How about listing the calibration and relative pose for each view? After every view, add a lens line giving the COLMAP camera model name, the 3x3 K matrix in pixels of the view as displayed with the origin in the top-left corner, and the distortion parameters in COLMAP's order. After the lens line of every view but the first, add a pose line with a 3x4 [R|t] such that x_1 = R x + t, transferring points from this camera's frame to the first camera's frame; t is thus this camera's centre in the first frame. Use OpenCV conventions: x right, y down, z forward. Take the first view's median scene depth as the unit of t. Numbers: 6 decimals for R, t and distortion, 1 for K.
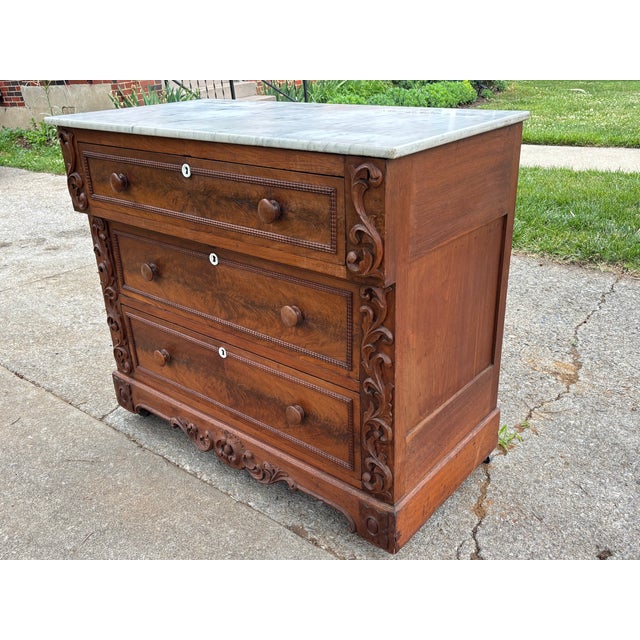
lens RADIAL K [[631.4, 0, 320.0], [0, 631.4, 320.0], [0, 0, 1]] dist [0.090246, -0.188241]
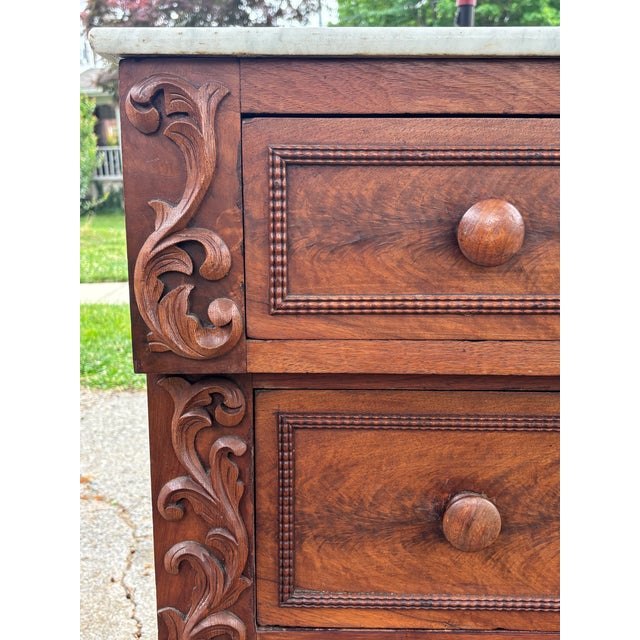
lens RADIAL K [[740.3, 0, 320.0], [0, 740.3, 320.0], [0, 0, 1]] dist [0.163861, -0.487750]
pose [[0.774829, -0.080562, 0.627016, -0.621749], [0.230156, 0.959726, -0.161102, -0.145325], [-0.588785, 0.269138, 0.762166, 0.824738]]
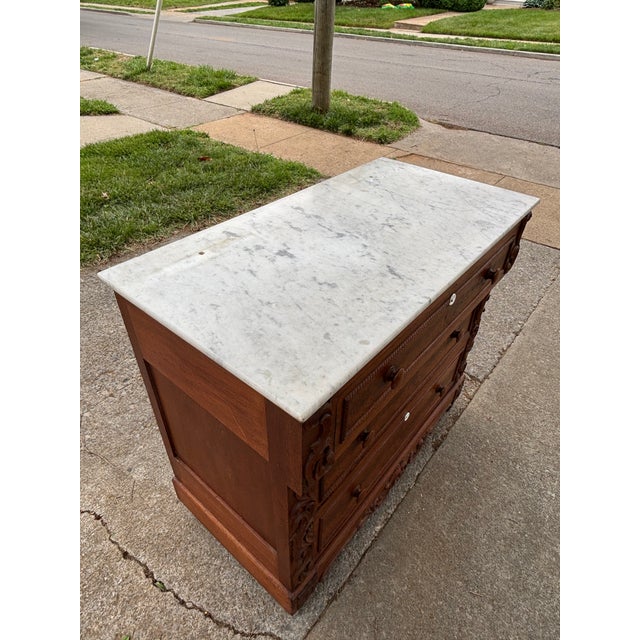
lens RADIAL K [[424.8, 0, 321.3], [0, 424.8, 309.0], [0, 0, 1]] dist [-0.004357, -0.002477]
pose [[-0.005753, -0.574804, 0.818271, -0.746160], [0.380702, 0.755404, 0.533320, -0.638341], [-0.924680, 0.314586, 0.214484, 0.979588]]
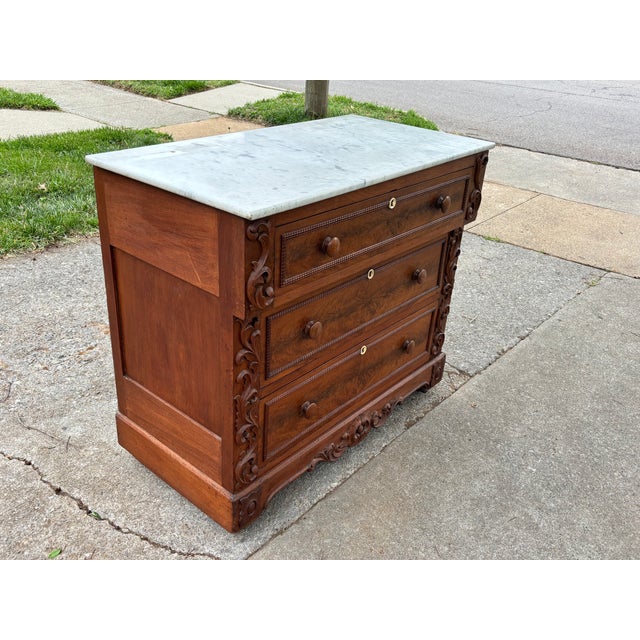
lens RADIAL K [[631.4, 0, 320.0], [0, 631.4, 320.0], [0, 0, 1]] dist [0.090246, -0.188241]
pose [[0.012677, -0.431379, 0.902082, -1.279651], [0.351310, 0.846562, 0.399892, -0.531309], [-0.936173, 0.311841, 0.162280, 0.931016]]
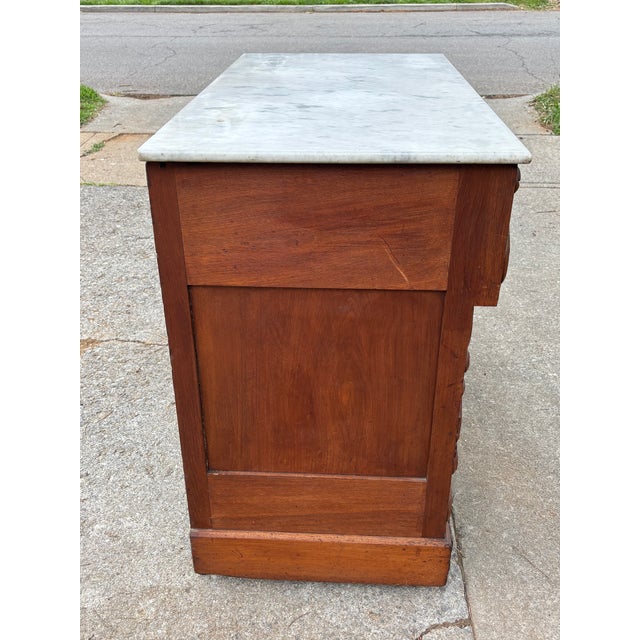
lens RADIAL K [[670.2, 0, 312.2], [0, 670.2, 319.2], [0, 0, 1]] dist [0.025015, 0.009768]
pose [[-0.596359, -0.351419, 0.721707, -0.862914], [0.349978, 0.695299, 0.627753, -0.715765], [-0.722407, 0.626947, -0.291659, 1.544488]]
